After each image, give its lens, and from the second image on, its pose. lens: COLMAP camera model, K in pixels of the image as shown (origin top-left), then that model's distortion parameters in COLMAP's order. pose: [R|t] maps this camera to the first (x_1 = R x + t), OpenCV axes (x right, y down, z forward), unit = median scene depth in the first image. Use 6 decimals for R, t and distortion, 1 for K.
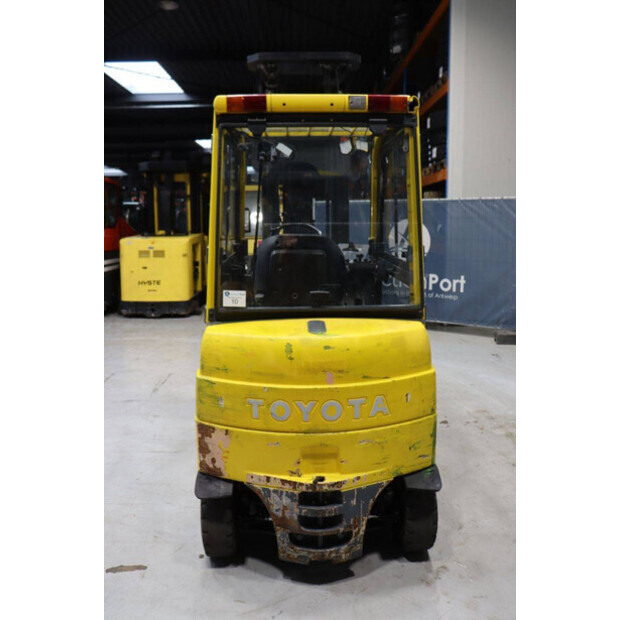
lens RADIAL K [[538.5, 0, 309.6], [0, 538.5, 308.8], [0, 0, 1]] dist [-0.110174, 0.059115]
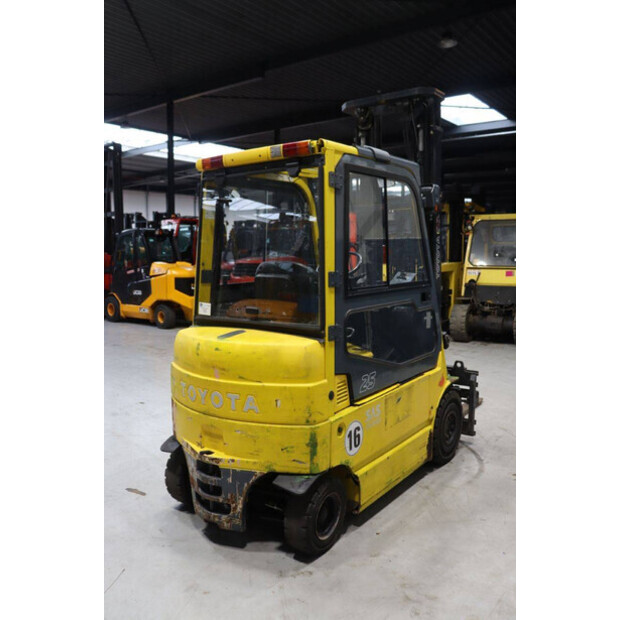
lens RADIAL K [[555.2, 0, 309.4], [0, 555.2, 312.9], [0, 0, 1]] dist [-0.083874, -0.019531]
pose [[0.773264, 0.071363, -0.630056, 0.981659], [-0.102166, 0.994686, -0.012725, -0.018473], [0.625799, 0.074209, 0.776446, 0.107800]]
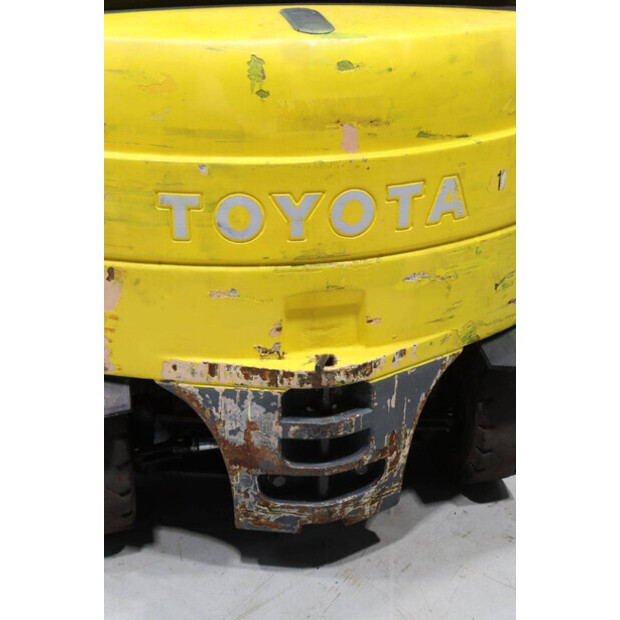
lens RADIAL K [[892.9, 0, 306.4], [0, 892.9, 310.7], [0, 0, 1]] dist [0.030756, 0.000000]
pose [[0.980320, -0.063032, 0.187082, -0.137912], [0.011401, 0.964152, 0.265107, 0.068221], [-0.197085, -0.257757, 0.945896, 0.268443]]
